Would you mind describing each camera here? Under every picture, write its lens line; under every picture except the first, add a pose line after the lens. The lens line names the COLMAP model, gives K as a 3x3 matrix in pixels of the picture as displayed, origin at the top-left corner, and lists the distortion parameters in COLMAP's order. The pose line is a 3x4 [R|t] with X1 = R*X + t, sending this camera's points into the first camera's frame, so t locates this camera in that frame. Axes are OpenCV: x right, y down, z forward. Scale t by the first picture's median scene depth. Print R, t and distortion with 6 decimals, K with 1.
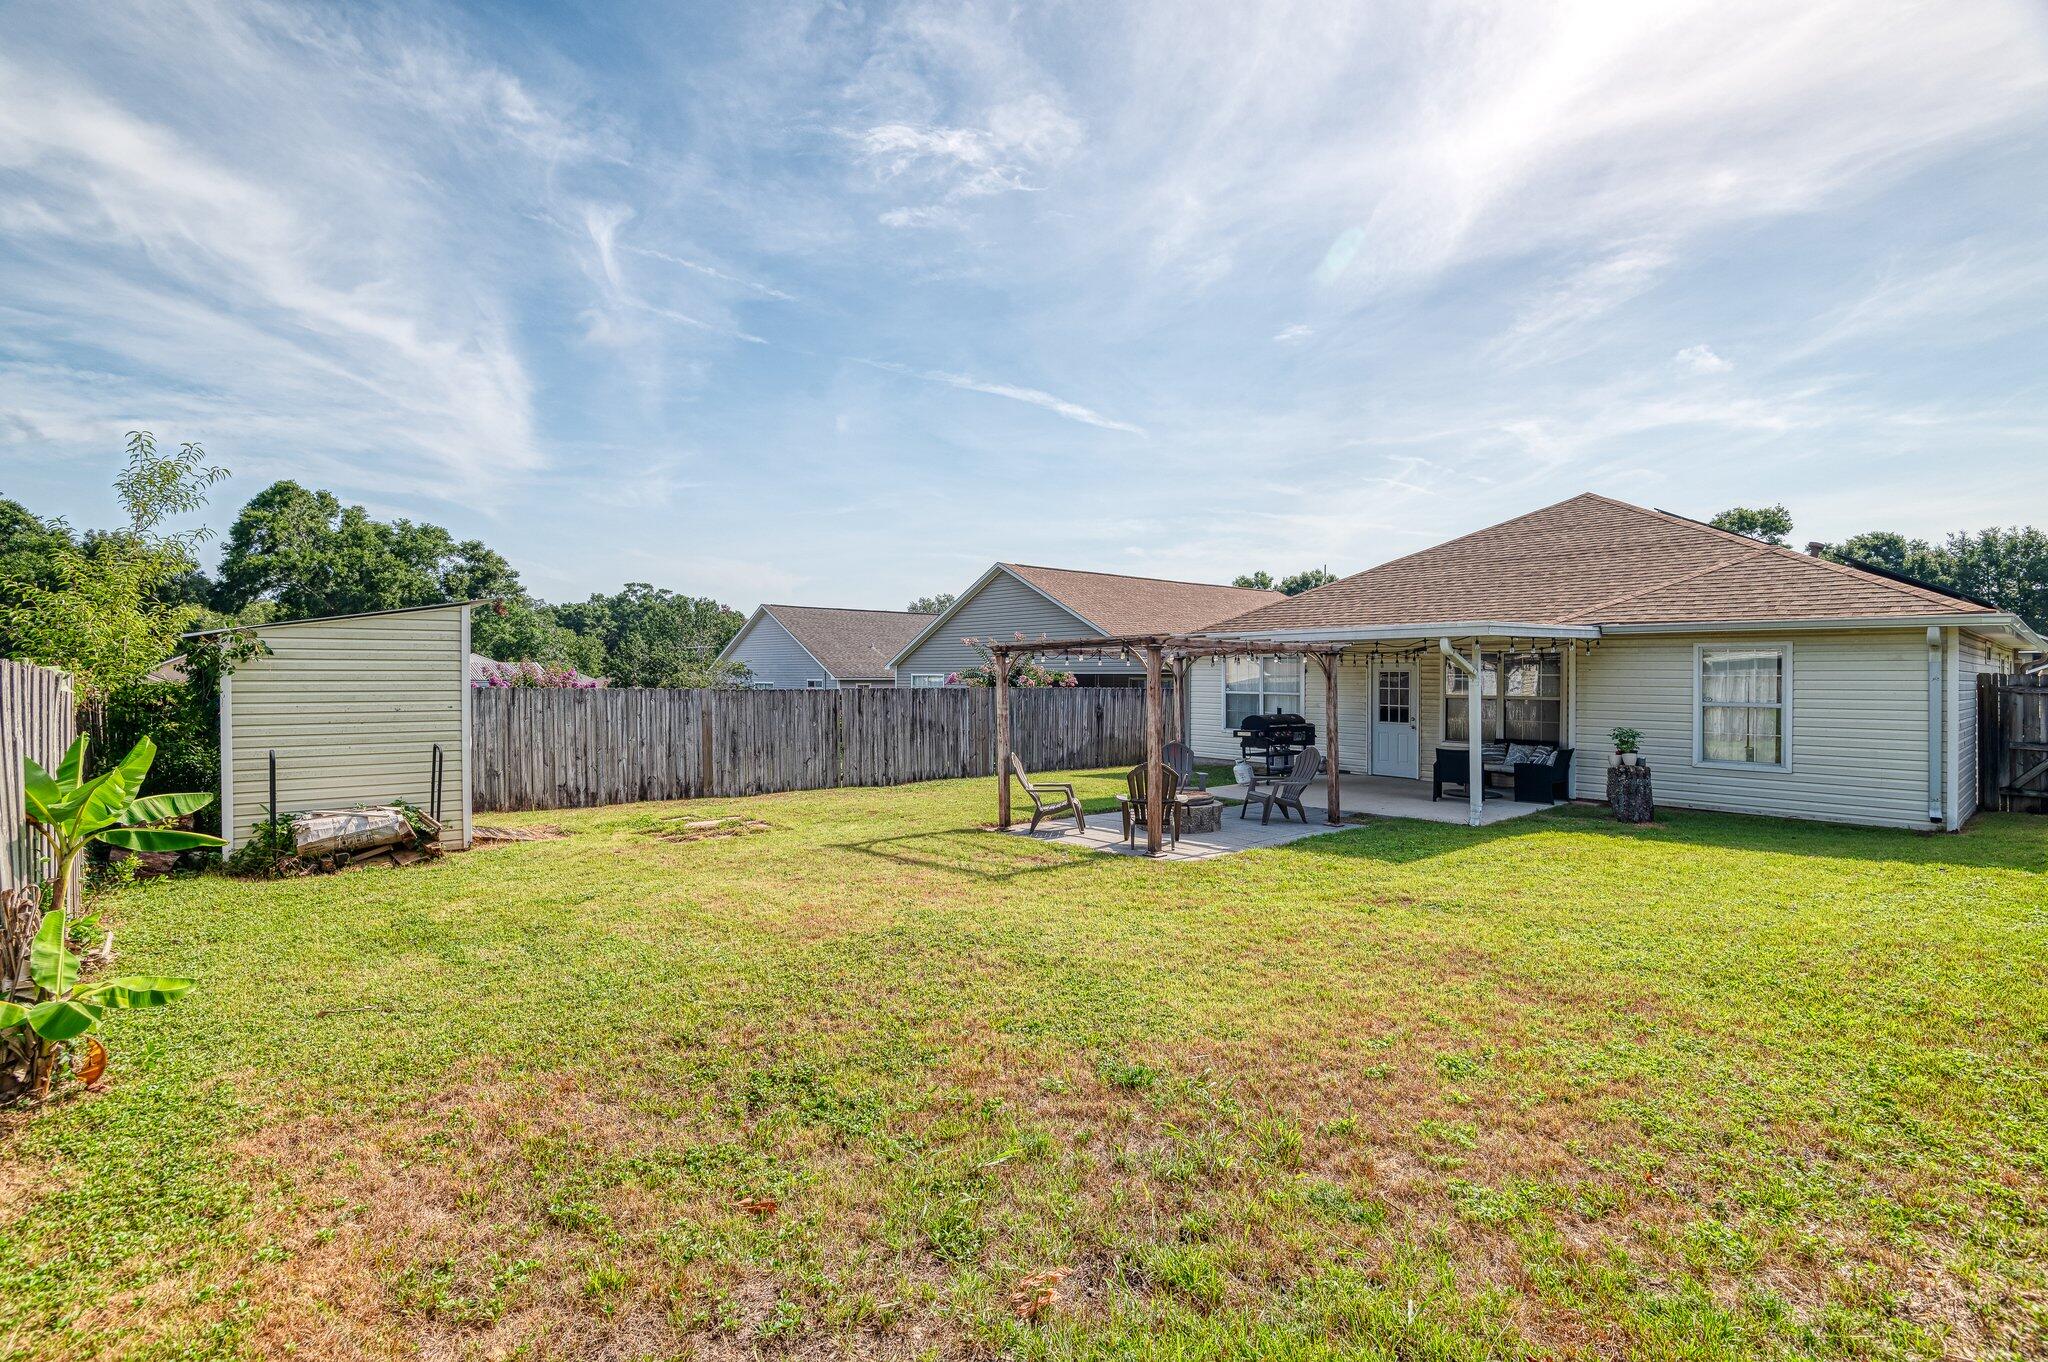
lens RADIAL K [[948.8, 0, 1014.5], [0, 948.8, 680.0], [0, 0, 1]] dist [0.053147, -0.027206]
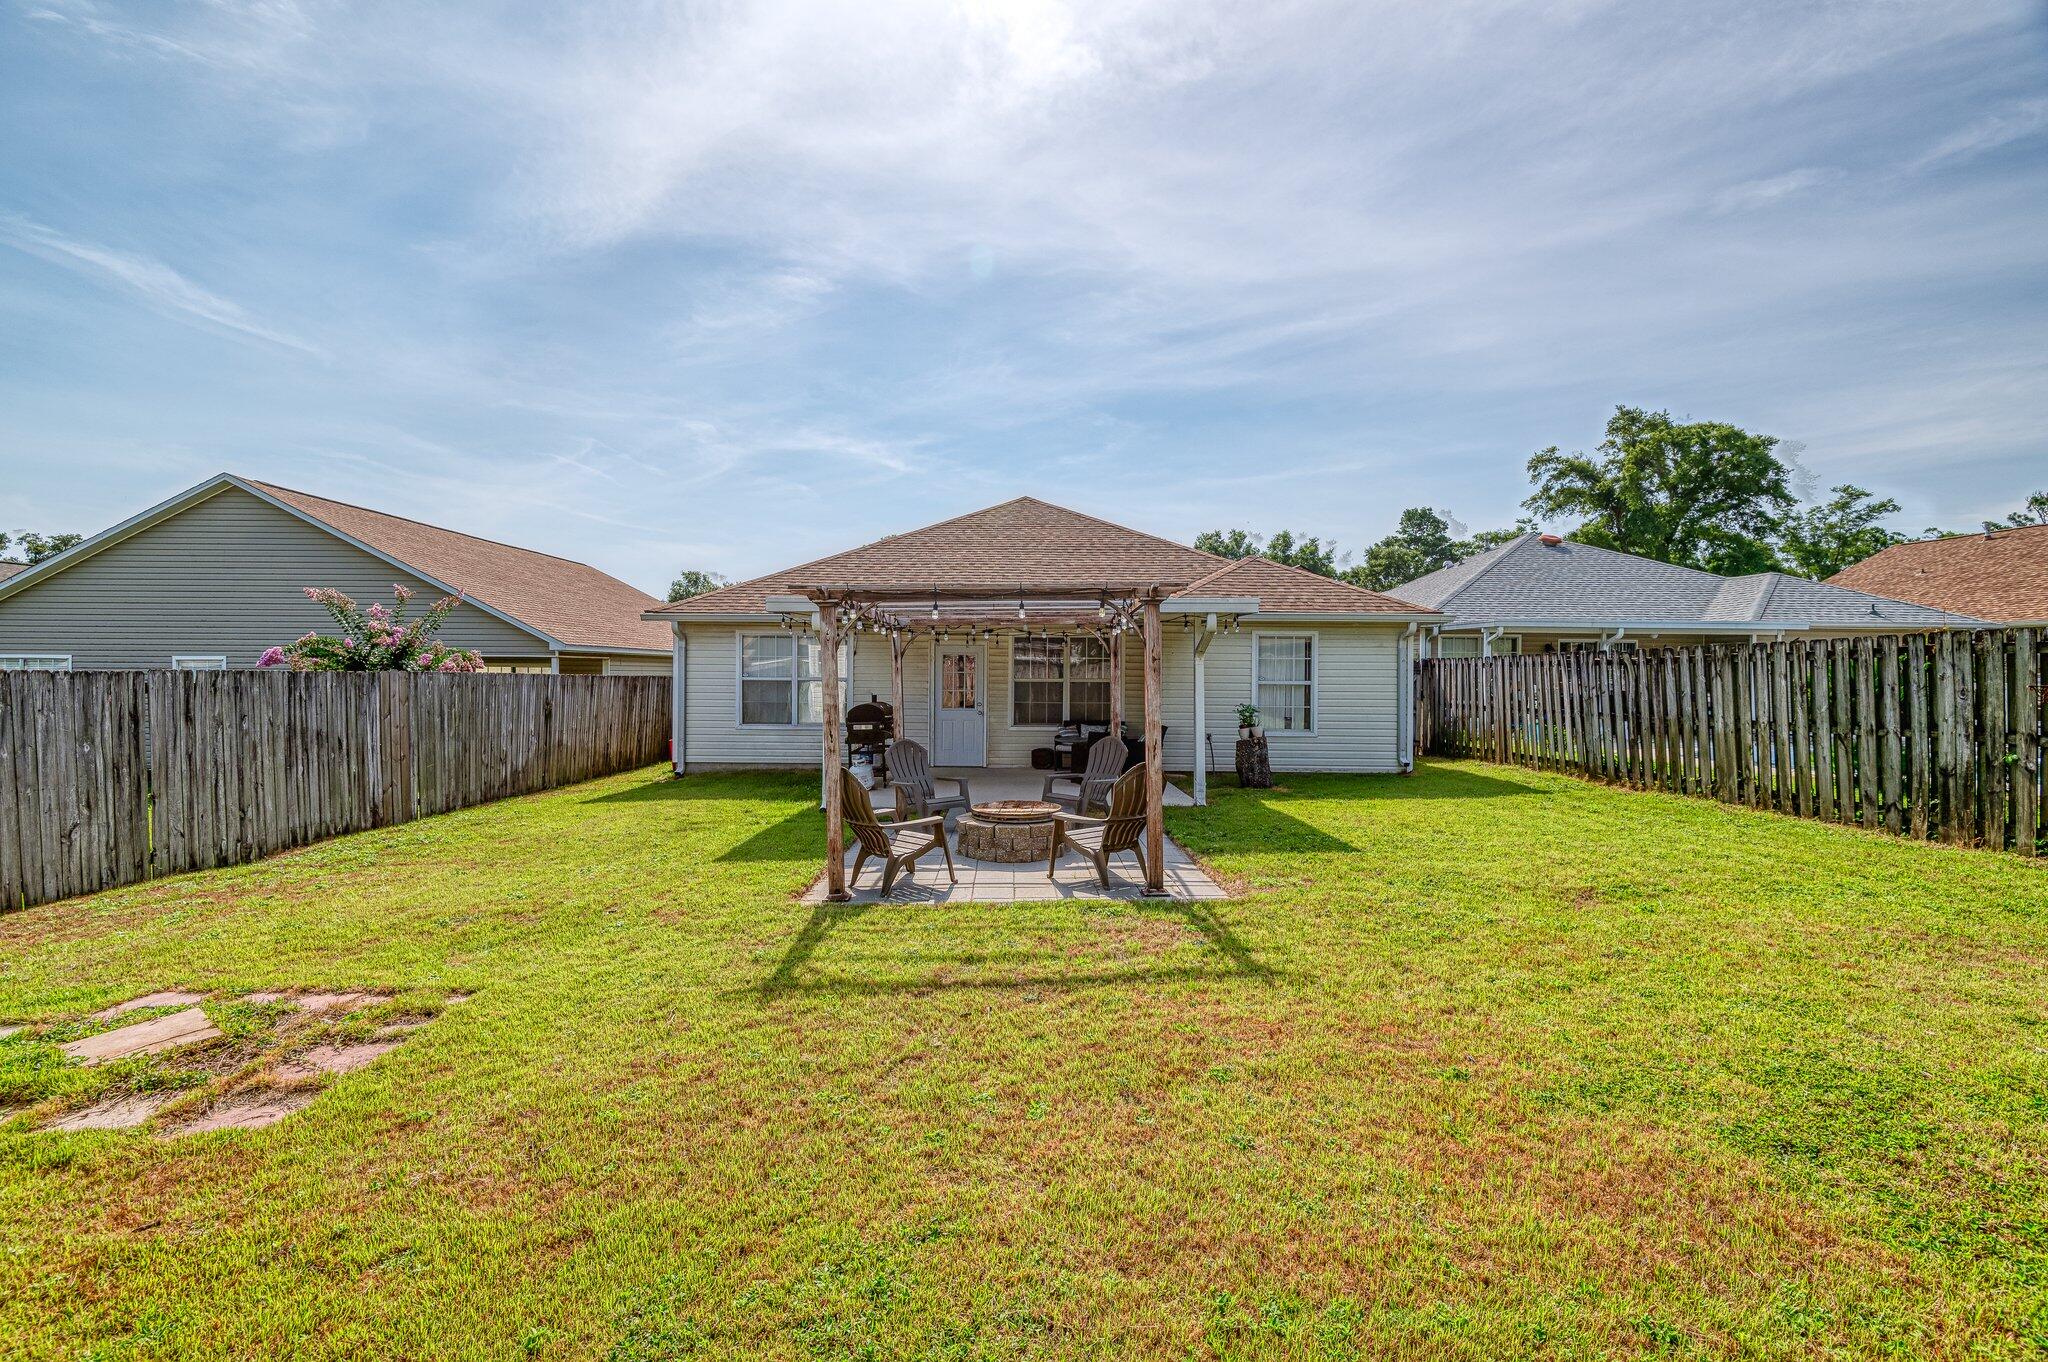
lens RADIAL K [[927.6, 0, 1020.7], [0, 927.6, 680.9], [0, 0, 1]] dist [0.033126, -0.024127]
pose [[0.644654, -0.004646, 0.764461, -0.263549], [0.001815, 0.999988, 0.004547, 0.013489], [-0.764473, -0.001543, 0.644654, 0.376026]]
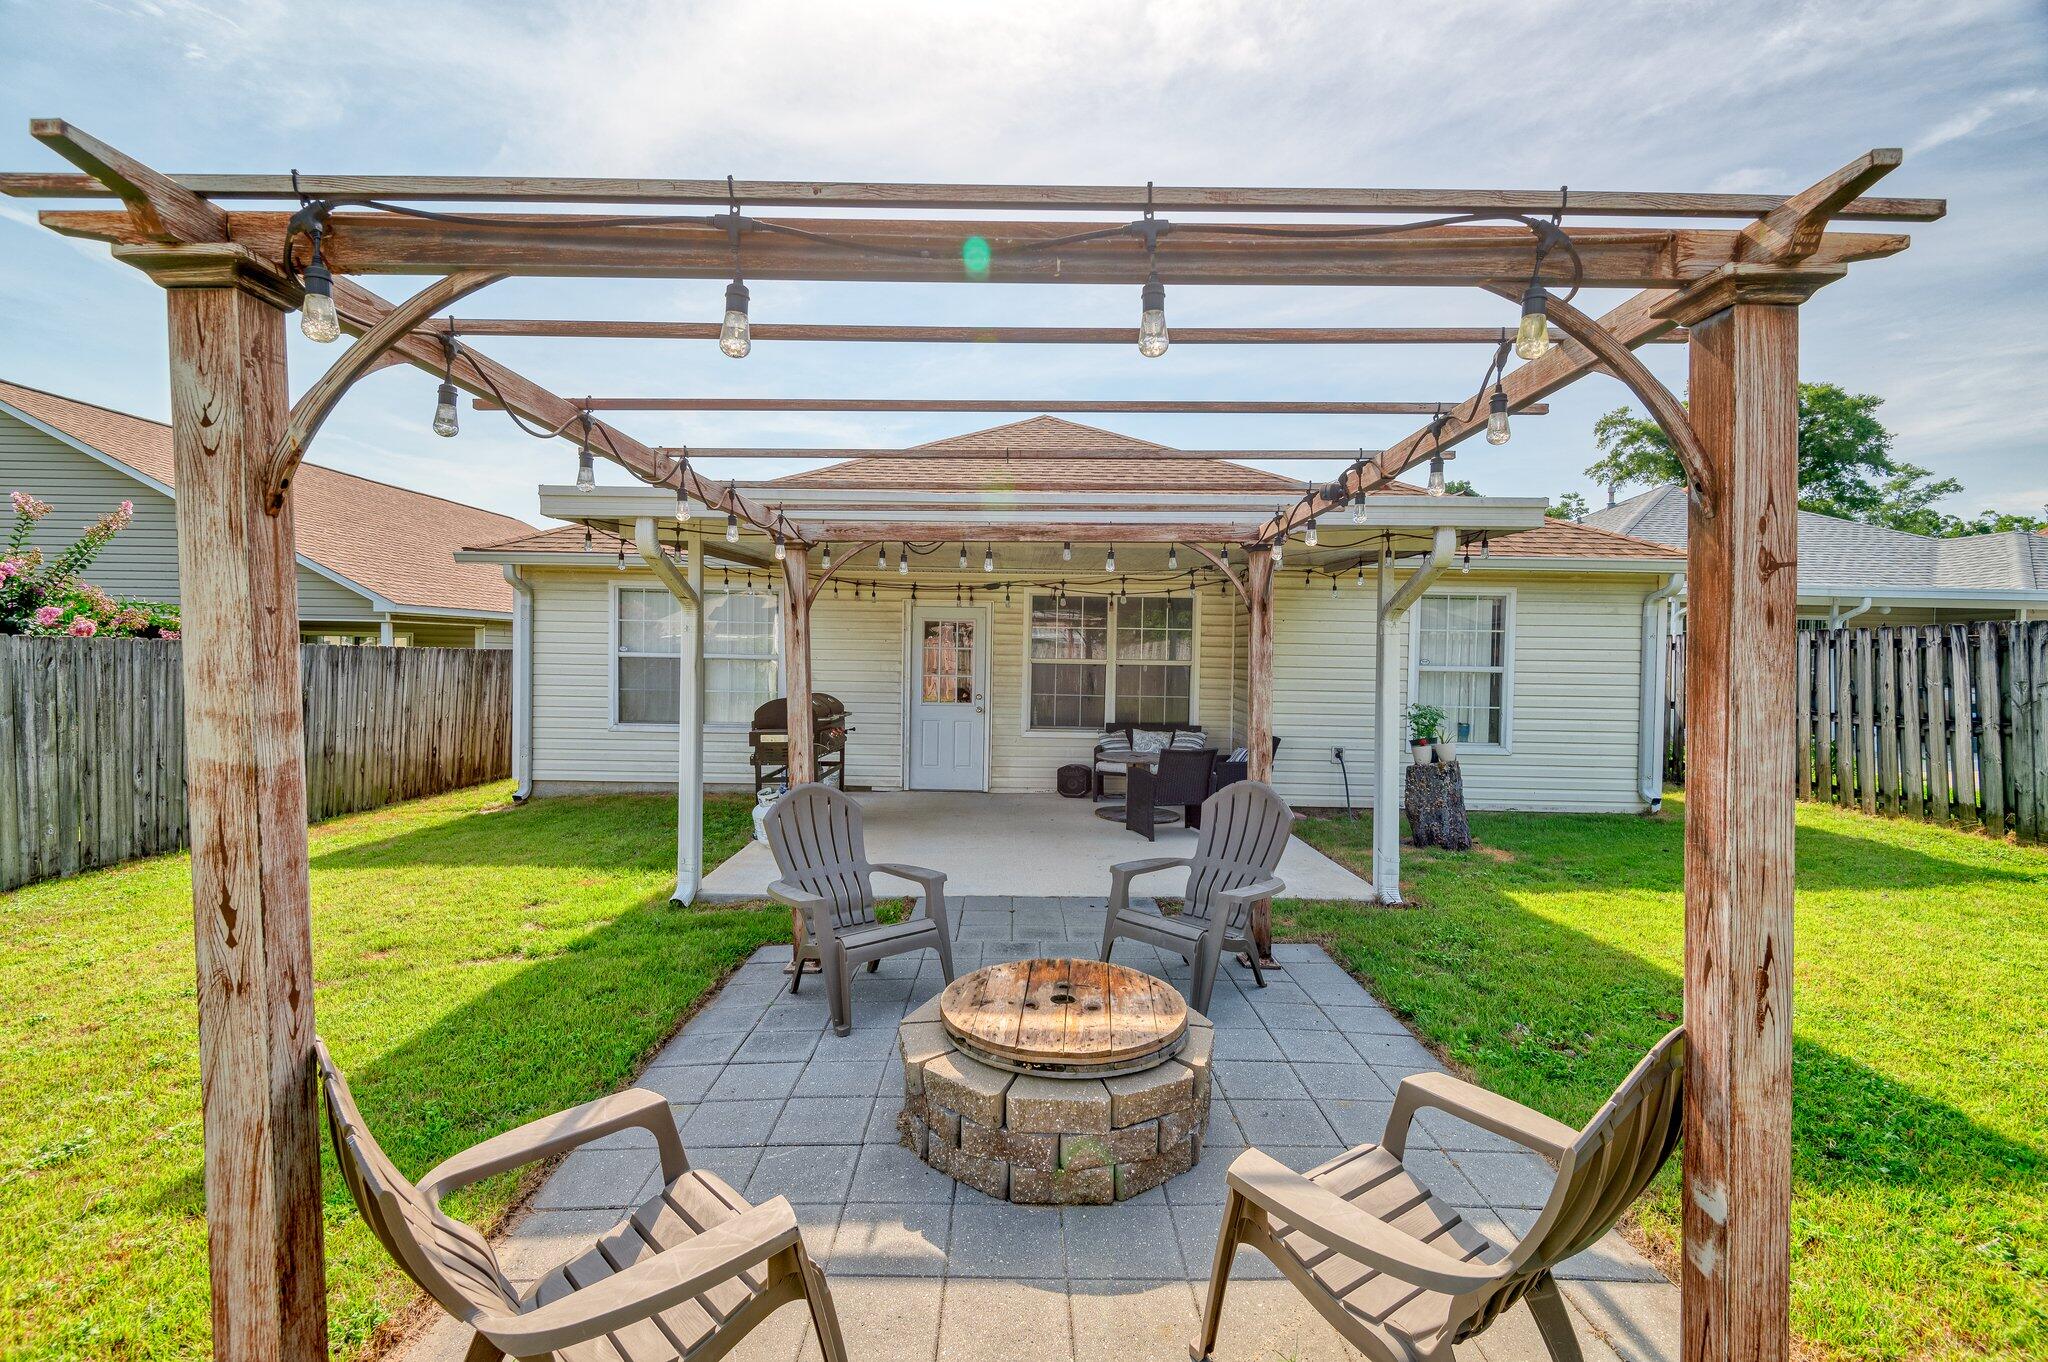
lens RADIAL K [[927.6, 0, 1020.7], [0, 927.6, 680.9], [0, 0, 1]] dist [0.033126, -0.024127]
pose [[0.648453, -0.013334, 0.761138, -0.028768], [-0.008479, 0.999658, 0.024735, 0.015005], [-0.761207, -0.022493, 0.648119, 0.588023]]
